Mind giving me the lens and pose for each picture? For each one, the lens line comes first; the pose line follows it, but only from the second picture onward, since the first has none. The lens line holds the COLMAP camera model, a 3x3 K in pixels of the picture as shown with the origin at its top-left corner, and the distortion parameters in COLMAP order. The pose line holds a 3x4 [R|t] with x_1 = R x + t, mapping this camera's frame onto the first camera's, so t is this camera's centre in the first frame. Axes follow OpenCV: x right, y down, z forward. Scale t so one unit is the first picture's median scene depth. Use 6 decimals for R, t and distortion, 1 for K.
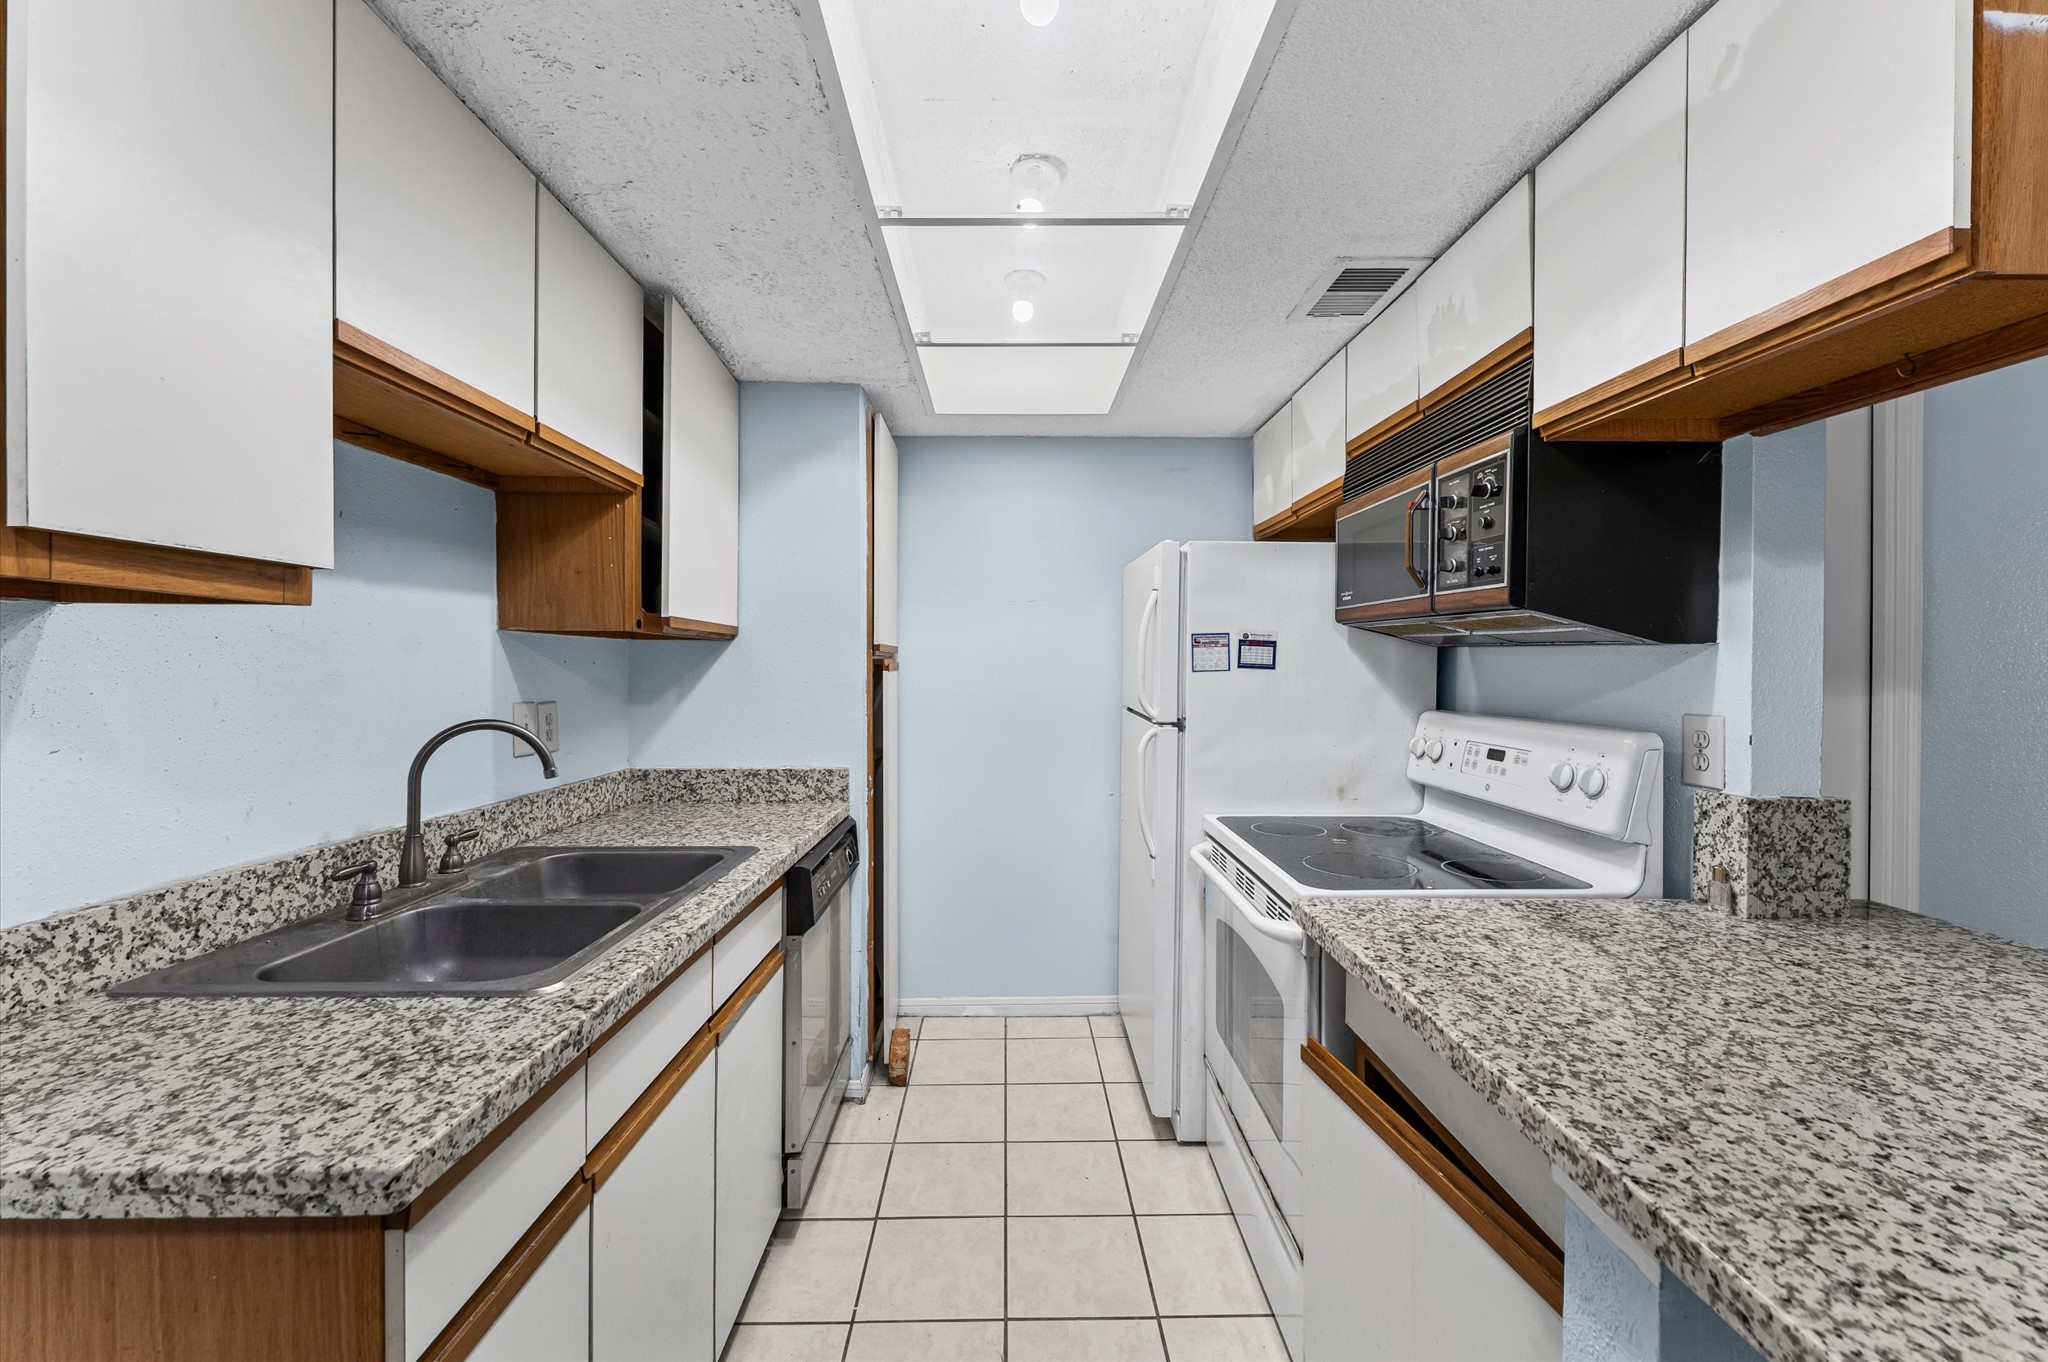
lens RADIAL K [[816.6, 0, 1020.1], [0, 816.6, 677.2], [0, 0, 1]] dist [-0.000412, -0.000633]
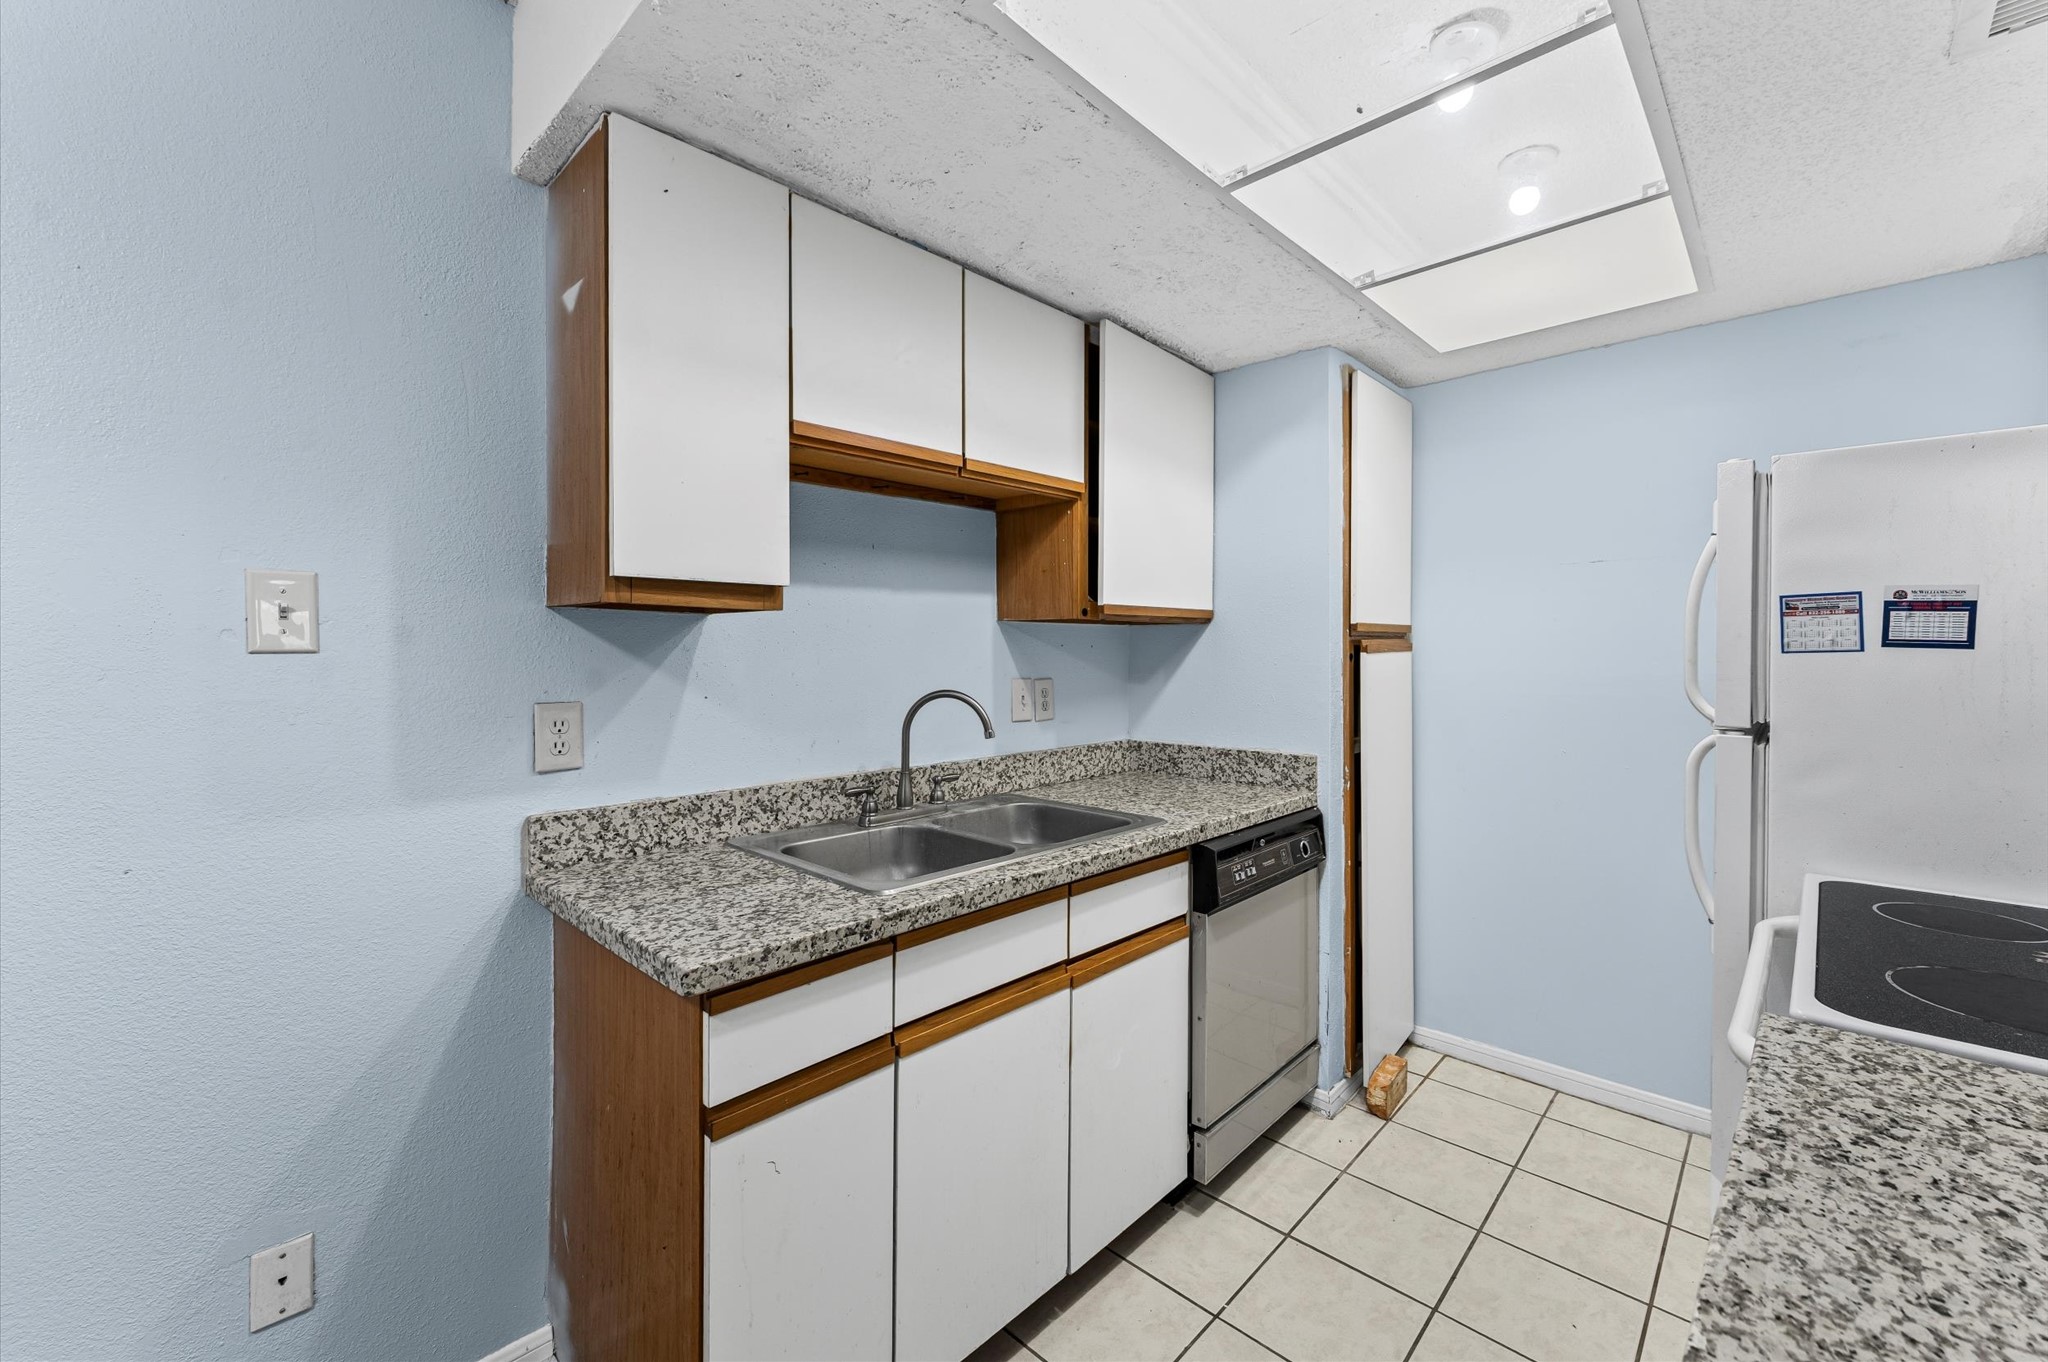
lens RADIAL K [[824.4, 0, 1024.5], [0, 824.4, 655.3], [0, 0, 1]] dist [0.001846, -0.000382]
pose [[0.714297, 0.000699, -0.699843, 0.361183], [-0.004399, 0.999984, -0.003491, 0.000353], [0.699829, 0.005572, 0.714289, 0.141183]]
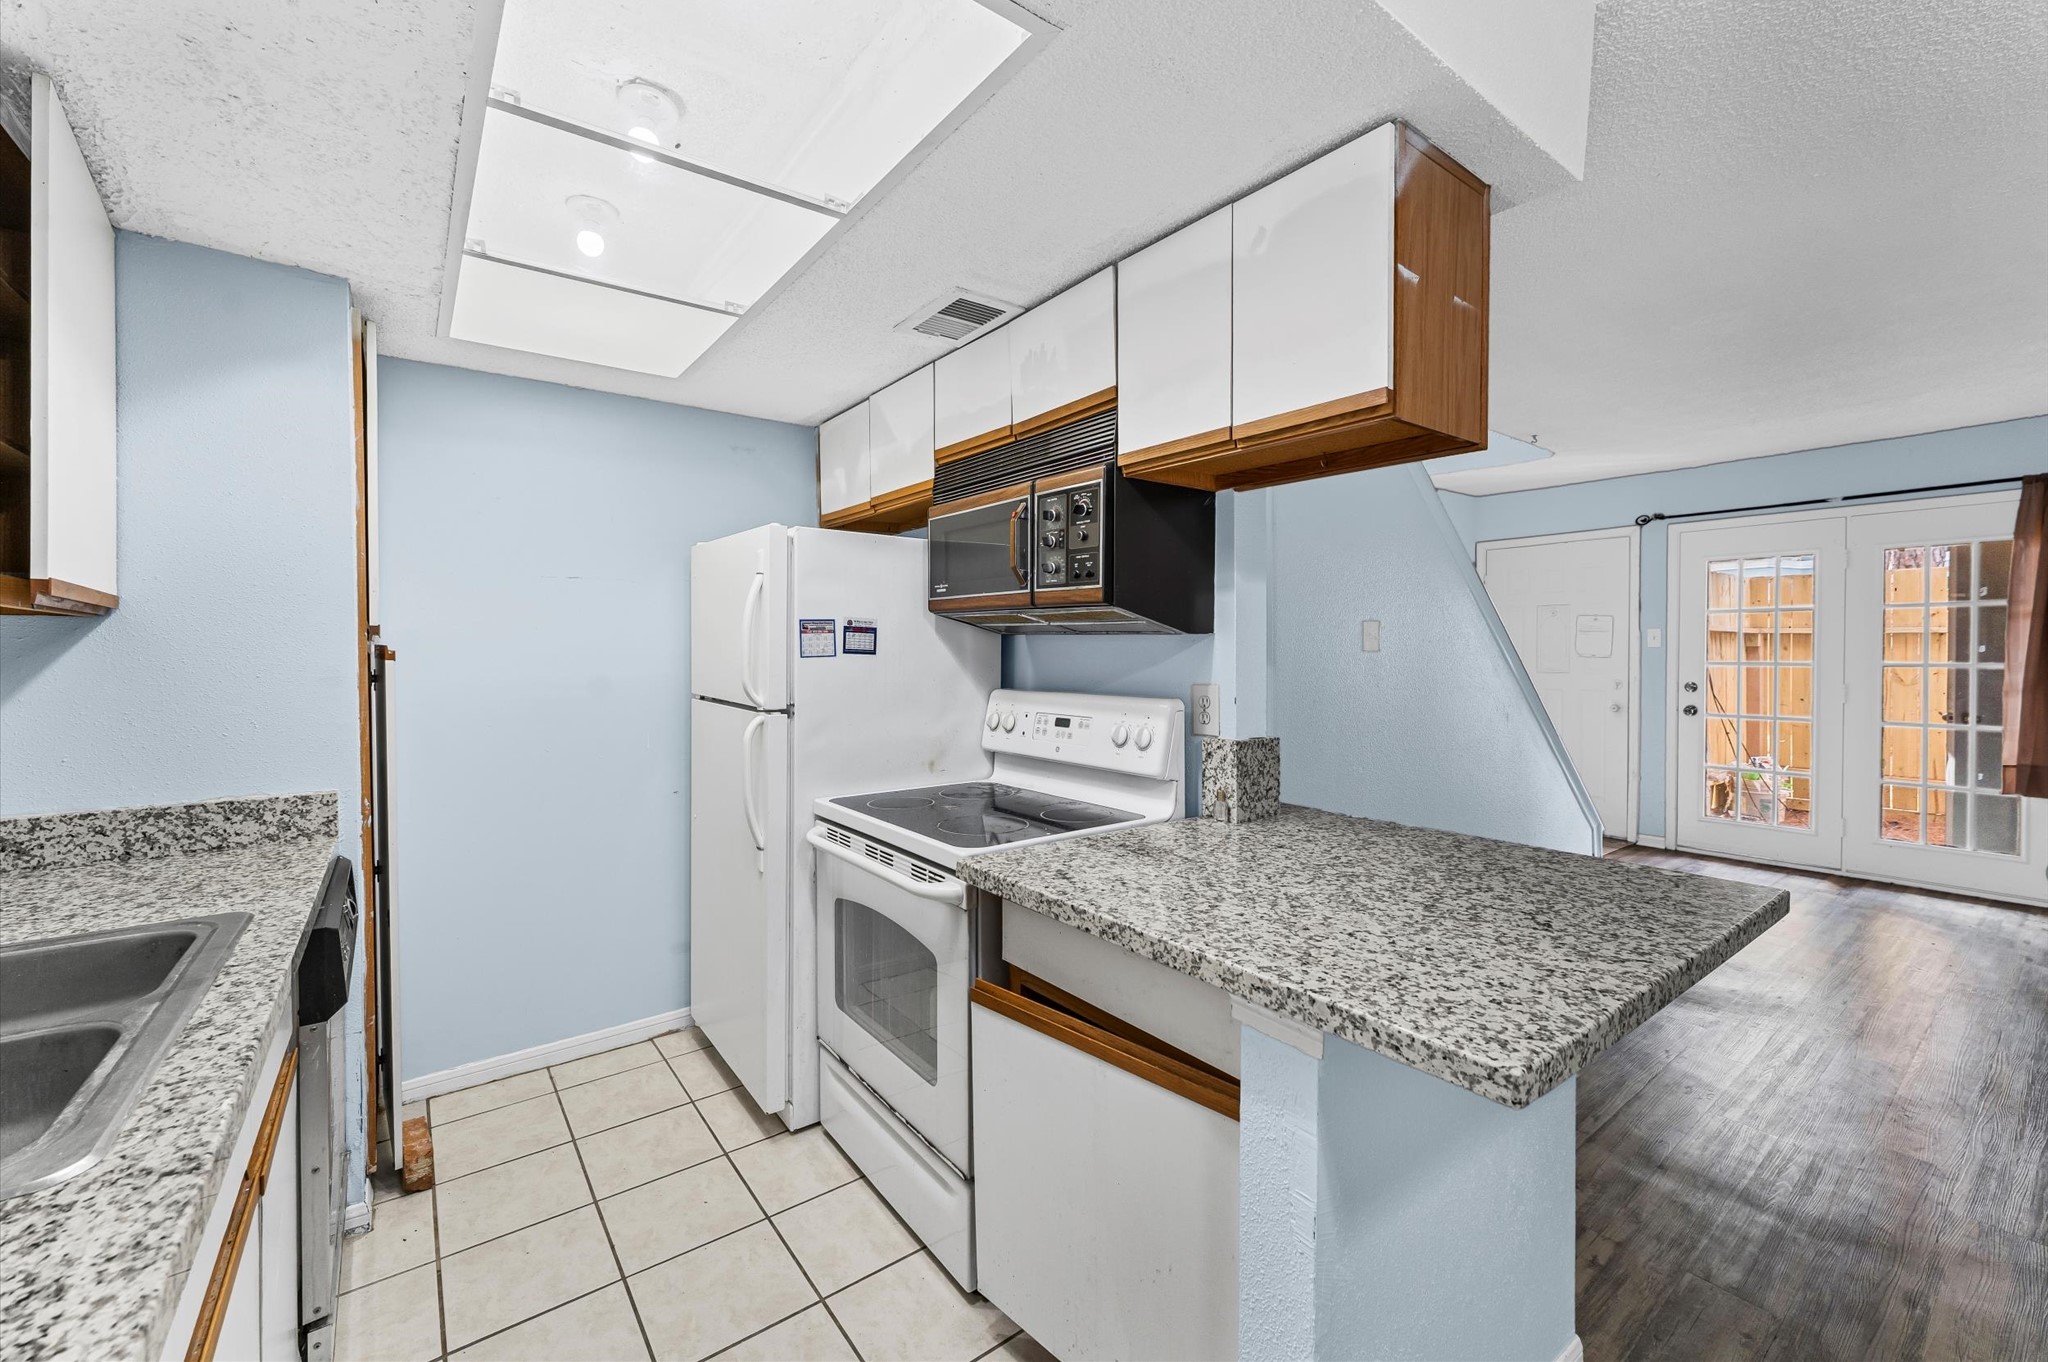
lens RADIAL K [[820.7, 0, 1026.5], [0, 820.7, 665.4], [0, 0, 1]] dist [-0.000081, -0.000678]
pose [[0.806627, -0.015009, 0.590871, -0.239988], [0.013438, 0.999885, 0.007054, -0.000718], [-0.590909, 0.002250, 0.806735, 0.039163]]
